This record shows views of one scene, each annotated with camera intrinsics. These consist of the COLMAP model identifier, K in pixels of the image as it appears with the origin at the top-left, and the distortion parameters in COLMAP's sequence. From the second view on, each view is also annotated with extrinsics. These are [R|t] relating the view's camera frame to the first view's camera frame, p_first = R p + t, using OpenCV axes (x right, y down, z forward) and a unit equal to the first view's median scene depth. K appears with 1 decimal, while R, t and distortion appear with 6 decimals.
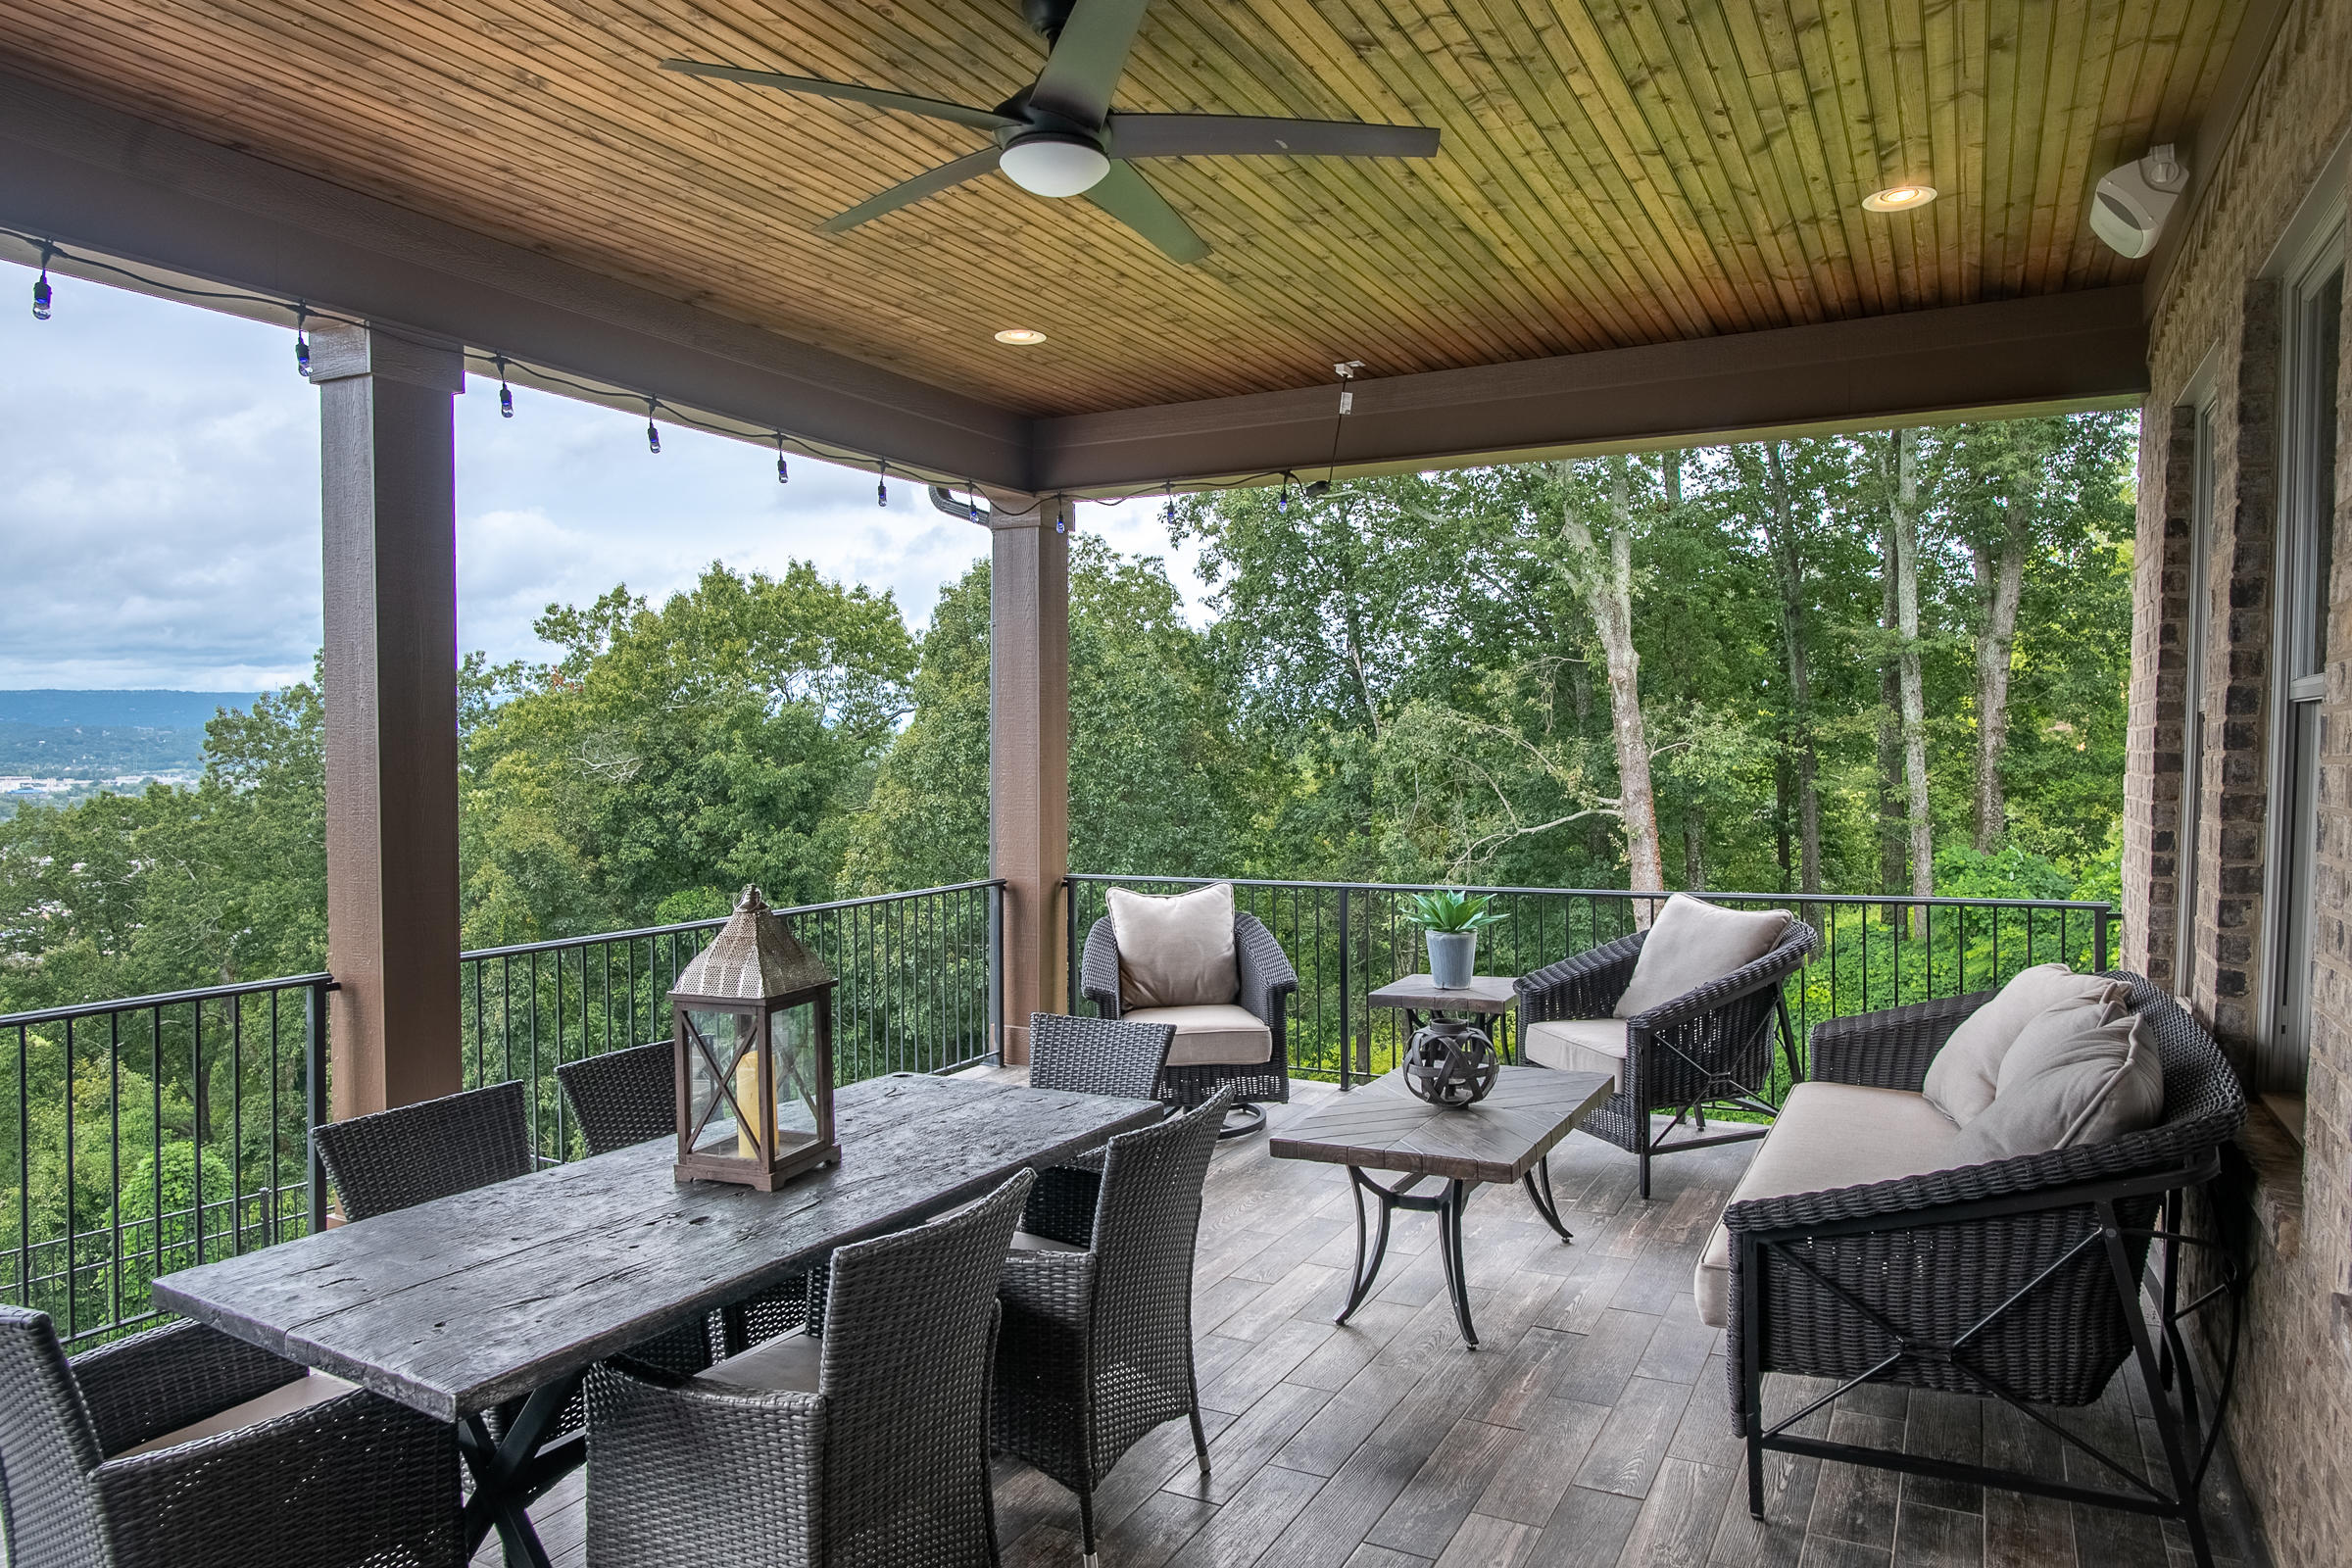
lens RADIAL K [[1458.8, 0, 1176.0], [0, 1458.8, 784.0], [0, 0, 1]] dist [-0.030655, 0.002851]
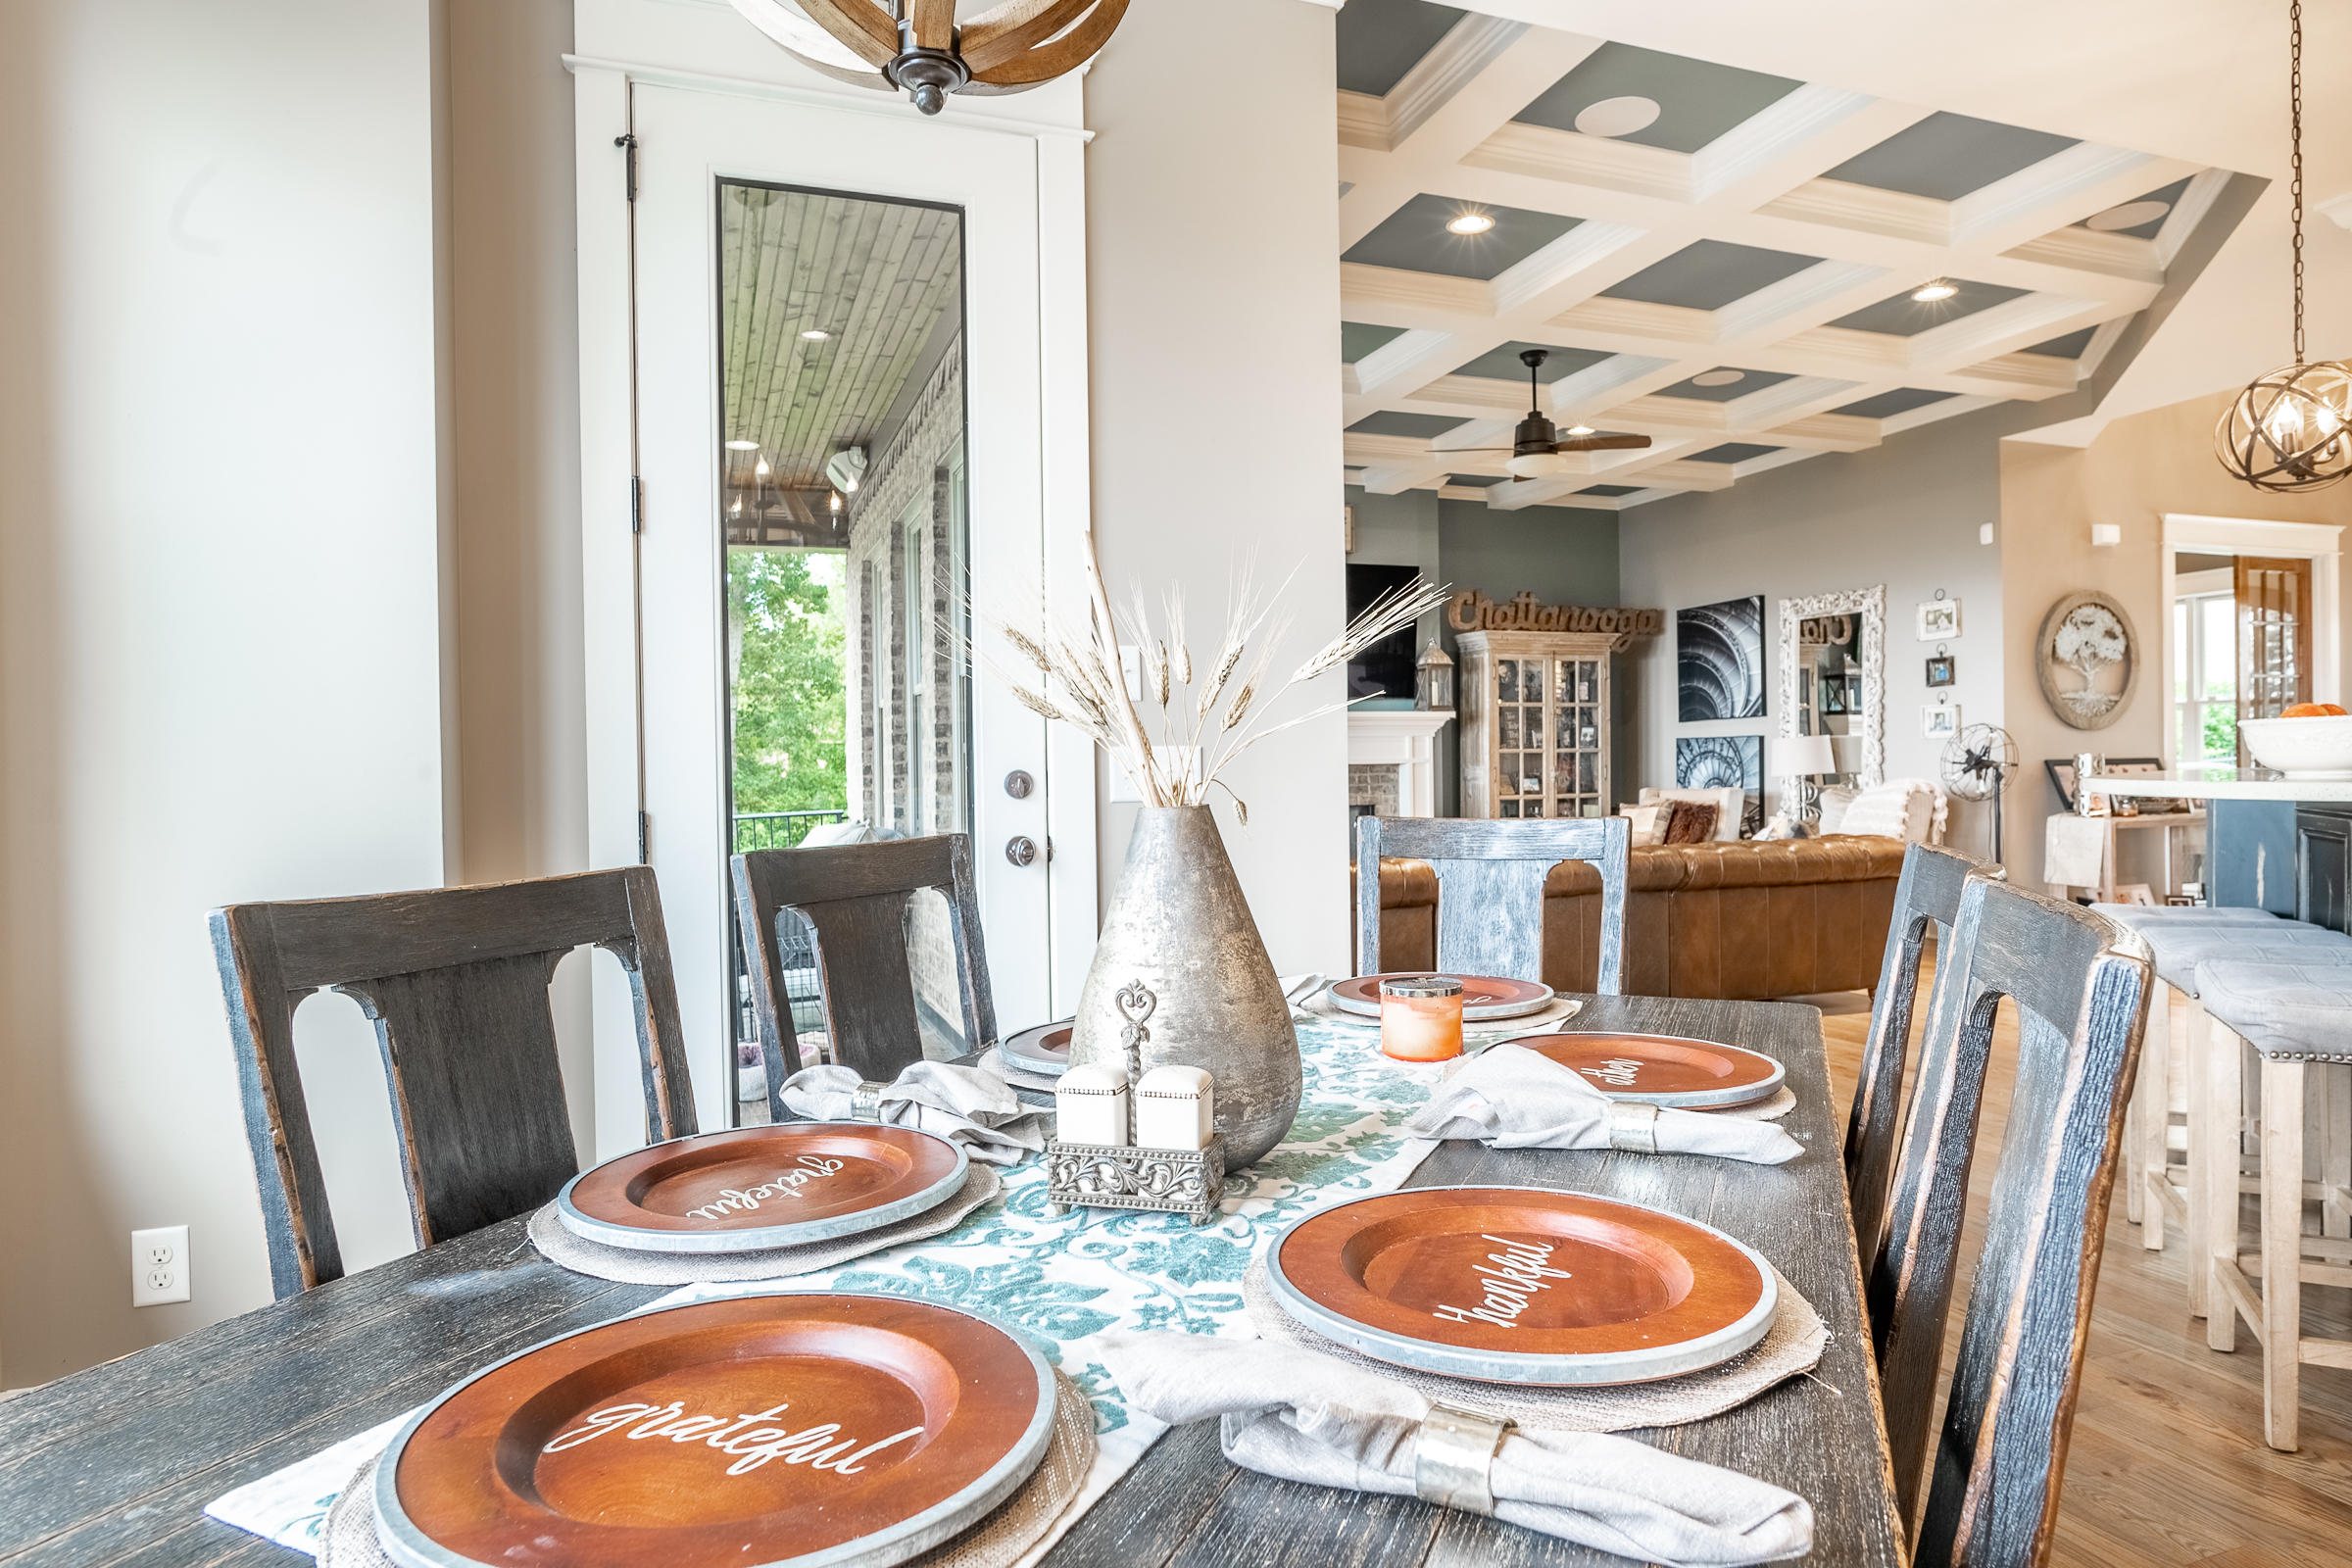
lens RADIAL K [[1364.7, 0, 1179.3], [0, 1364.7, 785.3], [0, 0, 1]] dist [-0.037603, 0.016091]
pose [[0.663043, -0.031165, 0.747932, -0.562112], [0.051271, 0.998677, -0.003838, 0.108141], [-0.746823, 0.040892, 0.663764, -0.739852]]
